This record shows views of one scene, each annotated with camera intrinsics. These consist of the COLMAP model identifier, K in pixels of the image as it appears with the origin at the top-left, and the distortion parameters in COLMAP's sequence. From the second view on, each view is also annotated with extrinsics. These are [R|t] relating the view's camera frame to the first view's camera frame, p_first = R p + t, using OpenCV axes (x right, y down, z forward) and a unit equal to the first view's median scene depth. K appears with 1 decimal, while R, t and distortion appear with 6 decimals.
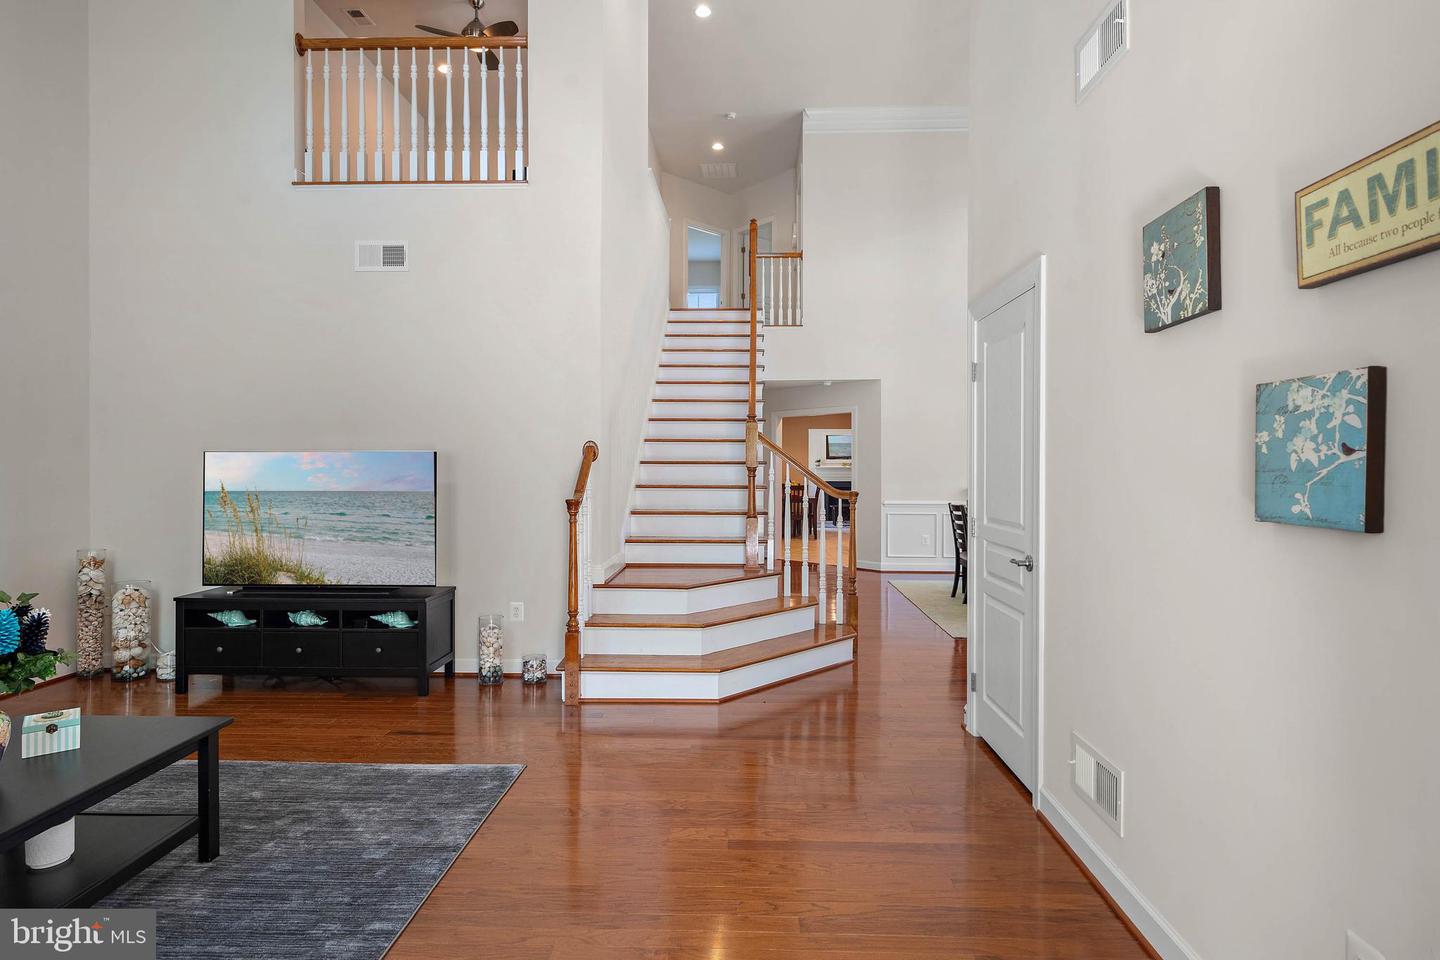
lens RADIAL K [[790.5, 0, 720.0], [0, 790.5, 480.0], [0, 0, 1]] dist [-0.000792, 0.000513]
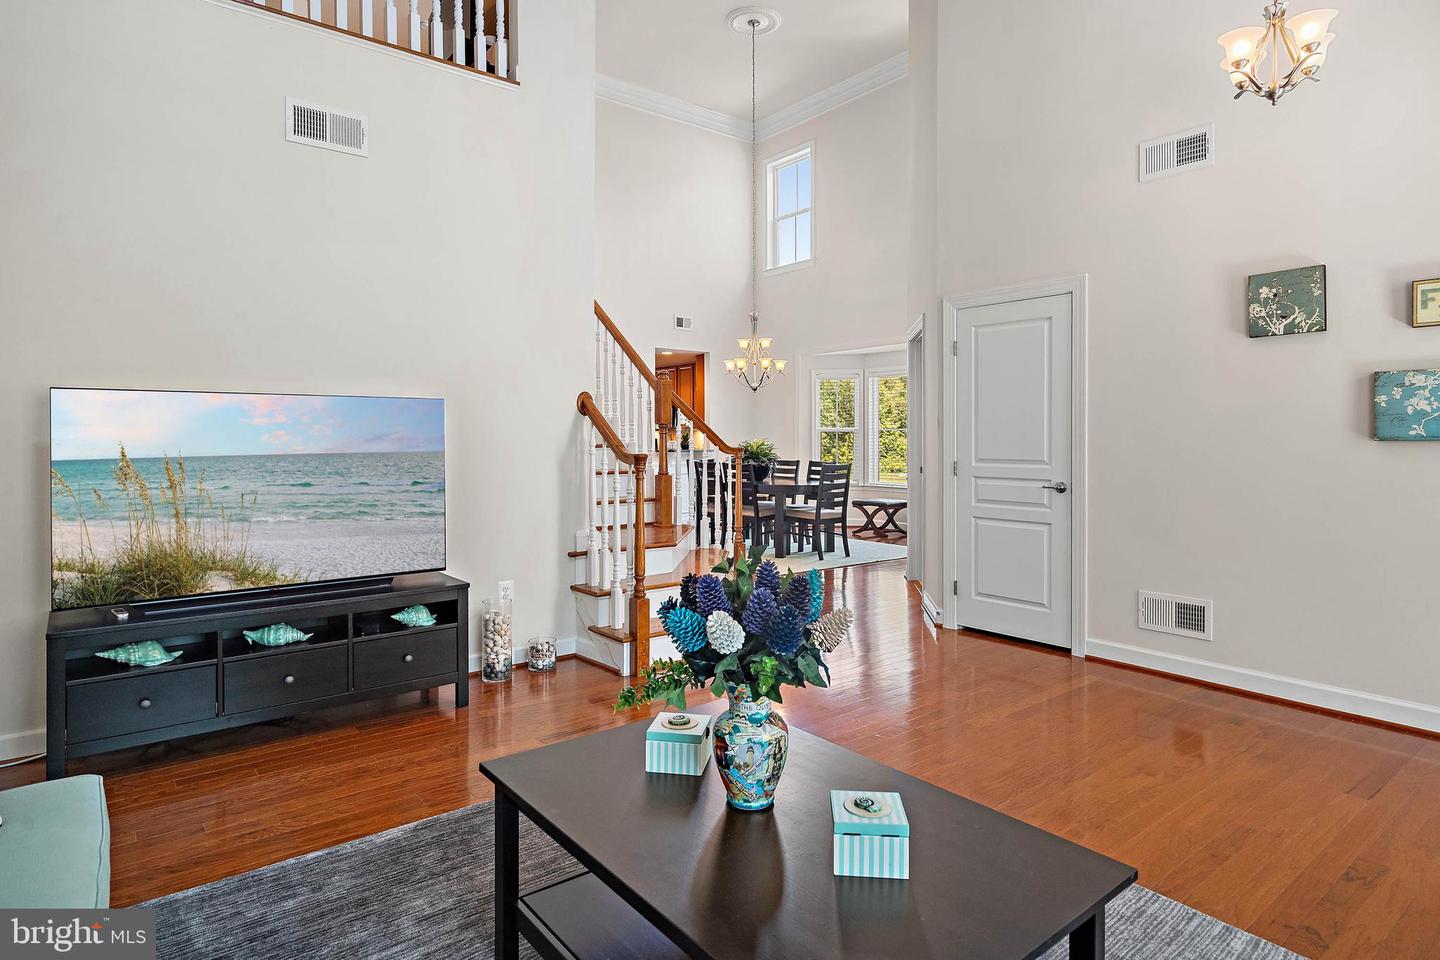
lens RADIAL K [[798.9, 0, 718.8], [0, 798.9, 454.2], [0, 0, 1]] dist [0.002648, 0.000122]
pose [[0.773287, -0.029224, 0.633382, -0.662370], [0.018107, 0.999548, 0.024011, 0.003231], [-0.633798, -0.007099, 0.773466, 0.167983]]
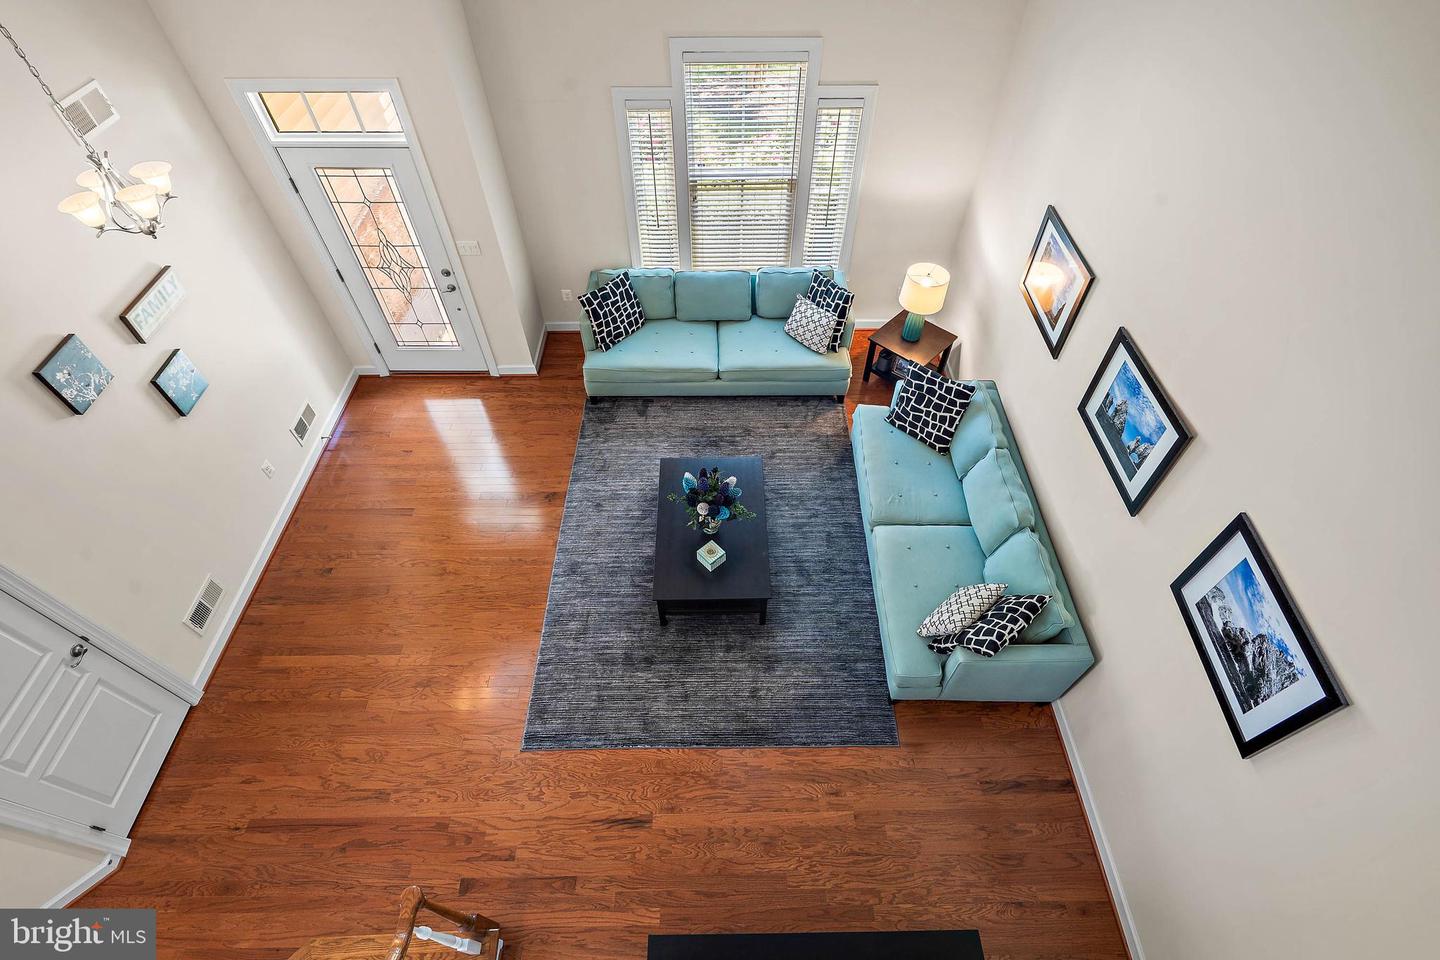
lens RADIAL K [[672.6, 0, 720.0], [0, 672.6, 480.0], [0, 0, 1]] dist [0.000178, 0.000087]
pose [[-0.999572, 0.020266, -0.021118, -0.422909], [-0.003631, 0.630071, 0.776529, -0.597849], [0.029043, 0.776273, -0.629728, 0.969858]]
